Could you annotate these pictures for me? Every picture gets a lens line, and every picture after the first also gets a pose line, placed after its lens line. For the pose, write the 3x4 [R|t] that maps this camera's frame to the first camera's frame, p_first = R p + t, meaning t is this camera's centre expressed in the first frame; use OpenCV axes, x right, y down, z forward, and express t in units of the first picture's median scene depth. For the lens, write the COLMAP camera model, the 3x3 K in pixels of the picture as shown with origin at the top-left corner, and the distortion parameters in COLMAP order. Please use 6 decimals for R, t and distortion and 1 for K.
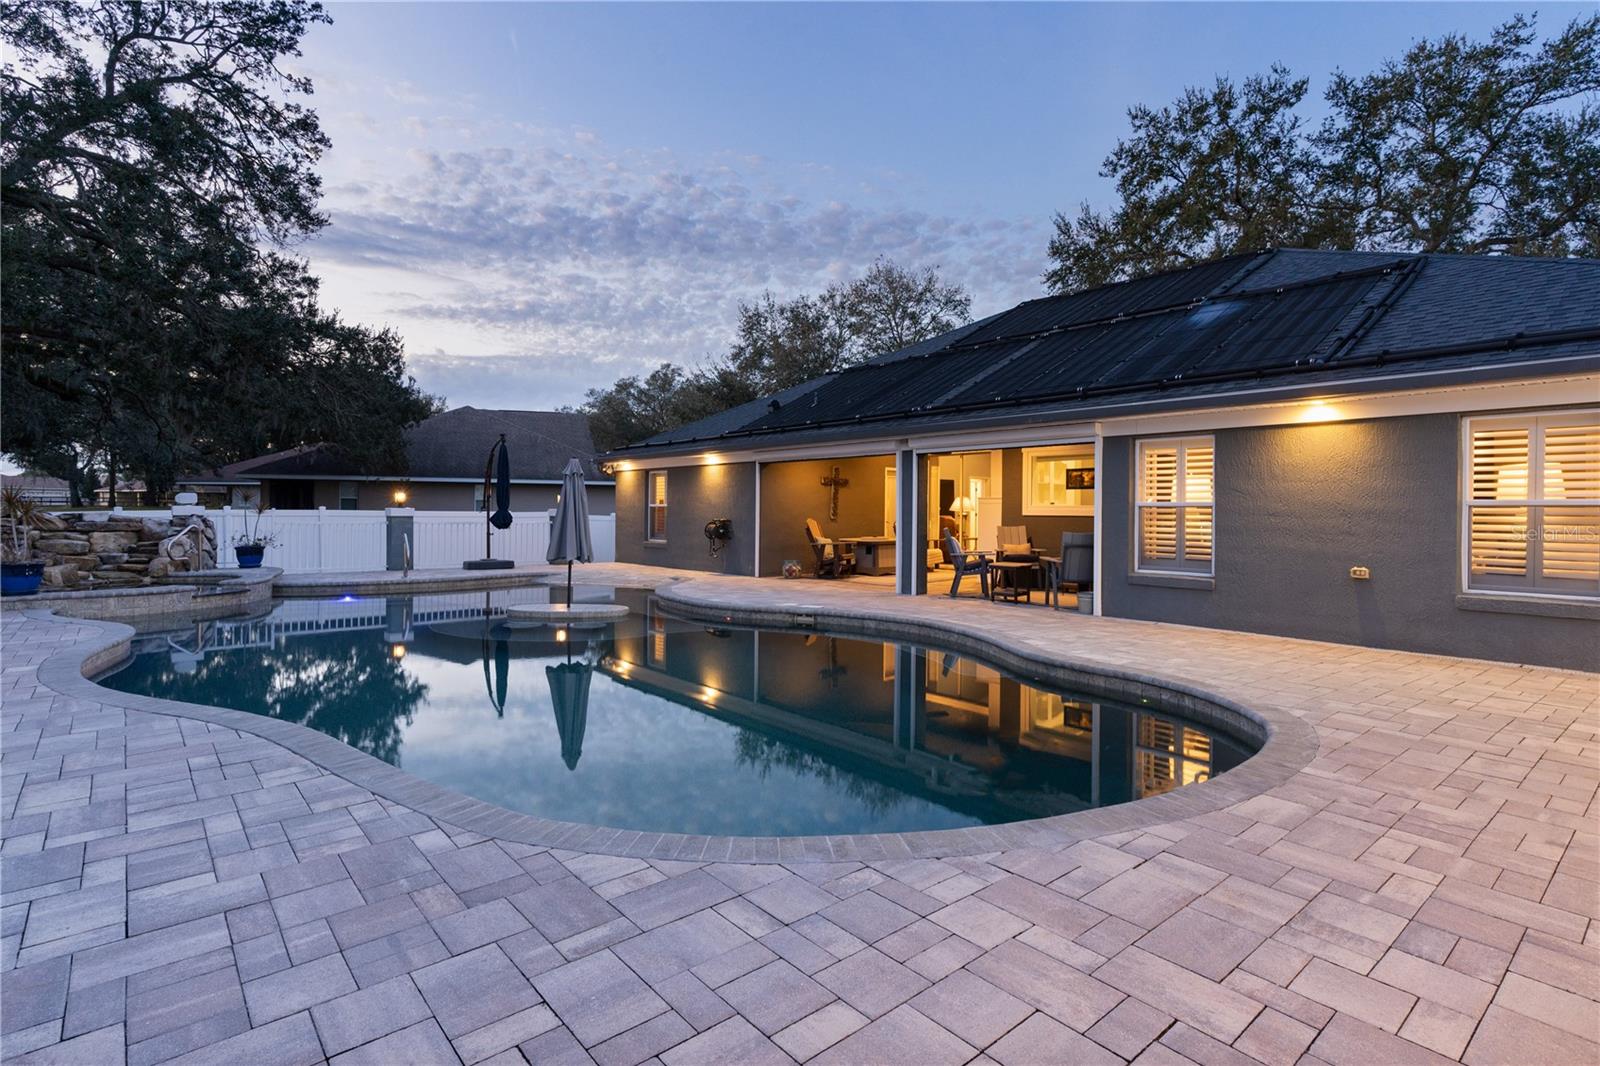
lens RADIAL K [[782.6, 0, 788.4], [0, 782.6, 525.1], [0, 0, 1]] dist [0.006208, 0.000505]
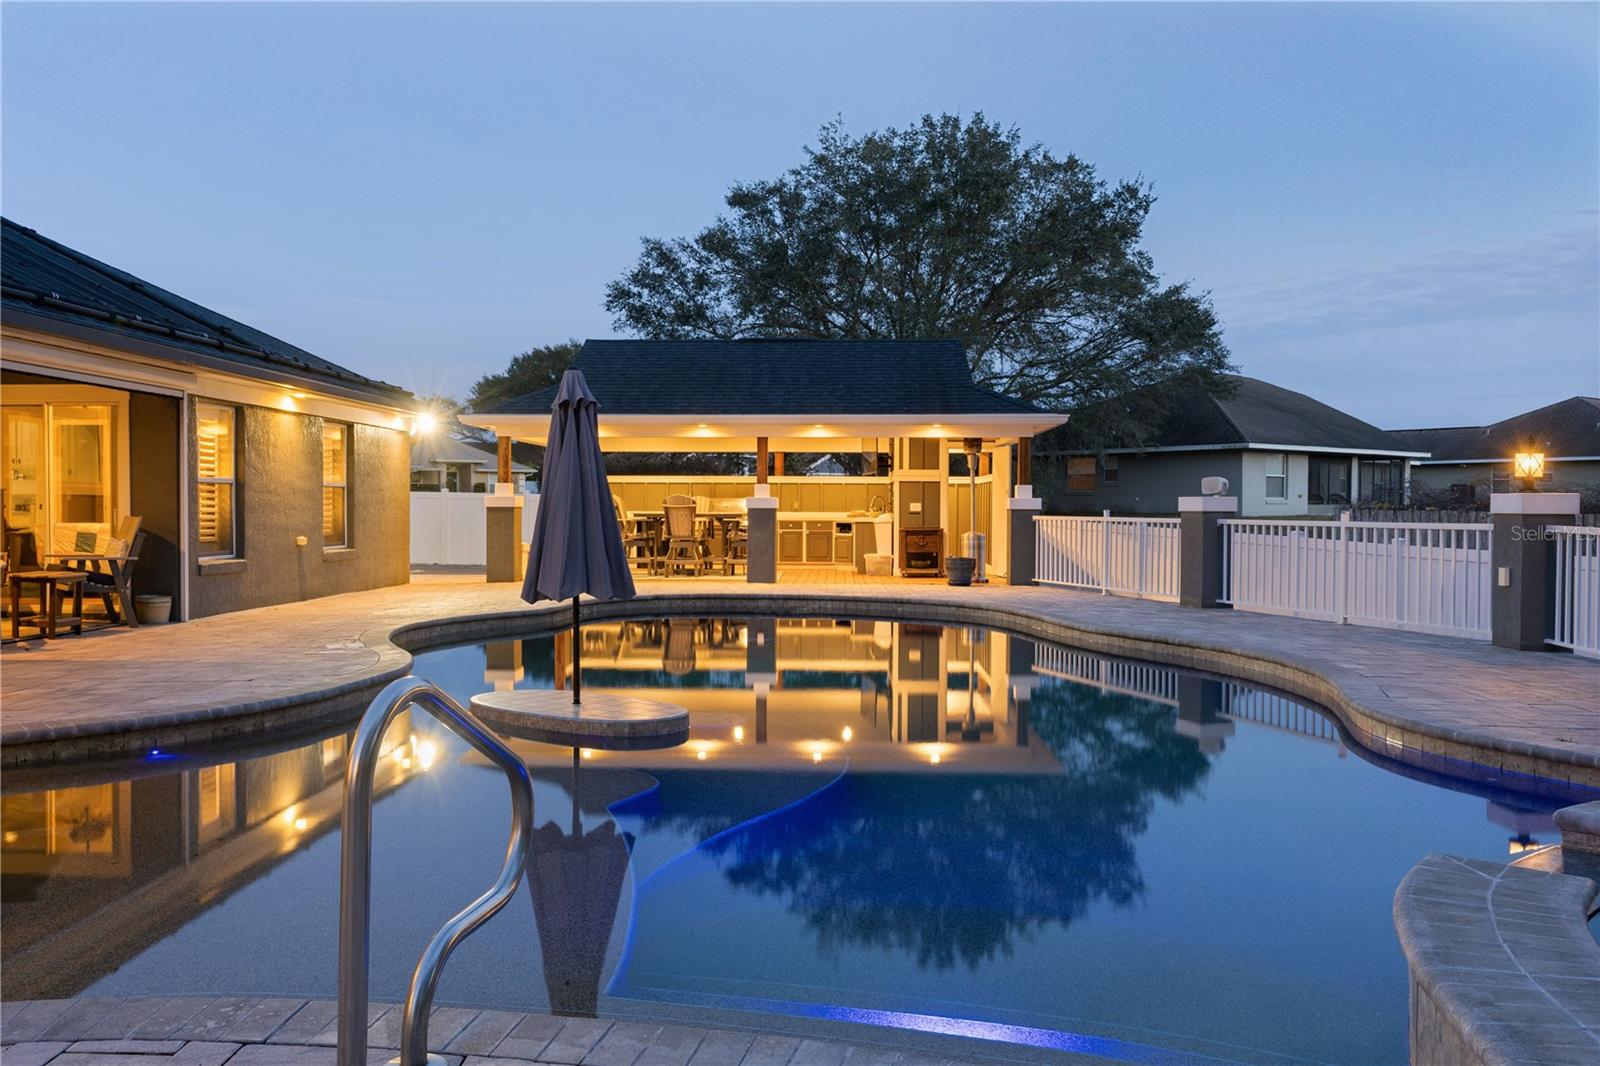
lens RADIAL K [[1271.2, 0, 804.9], [0, 1271.2, 531.9], [0, 0, 1]] dist [0.004628, -0.002750]
pose [[-0.743233, -0.023694, 0.668613, -0.752497], [0.002833, 0.999252, 0.038560, -0.016900], [-0.669027, 0.030553, -0.742610, 1.263232]]
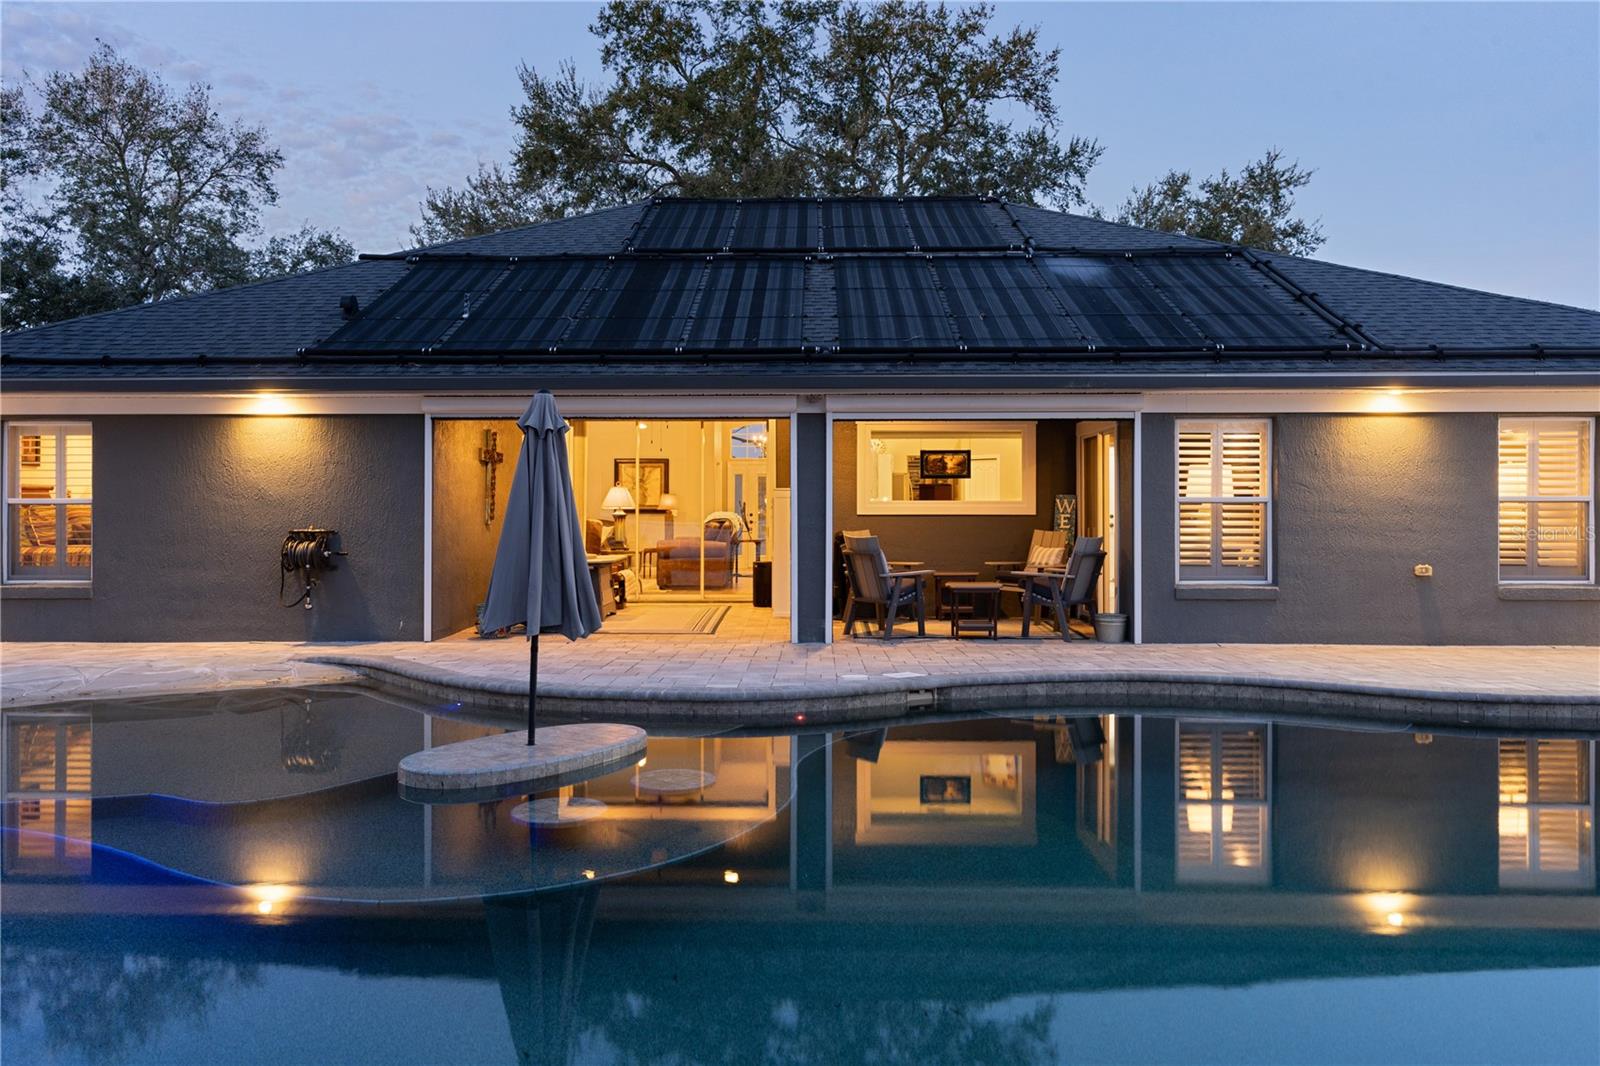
lens RADIAL K [[1153.7, 0, 771.5], [0, 1153.7, 510.6], [0, 0, 1]] dist [-0.002877, 0.011914]
pose [[0.671701, -0.007537, 0.740784, -0.572004], [0.018379, 0.999810, -0.006493, -0.012417], [-0.740595, 0.017976, 0.671712, 0.415795]]
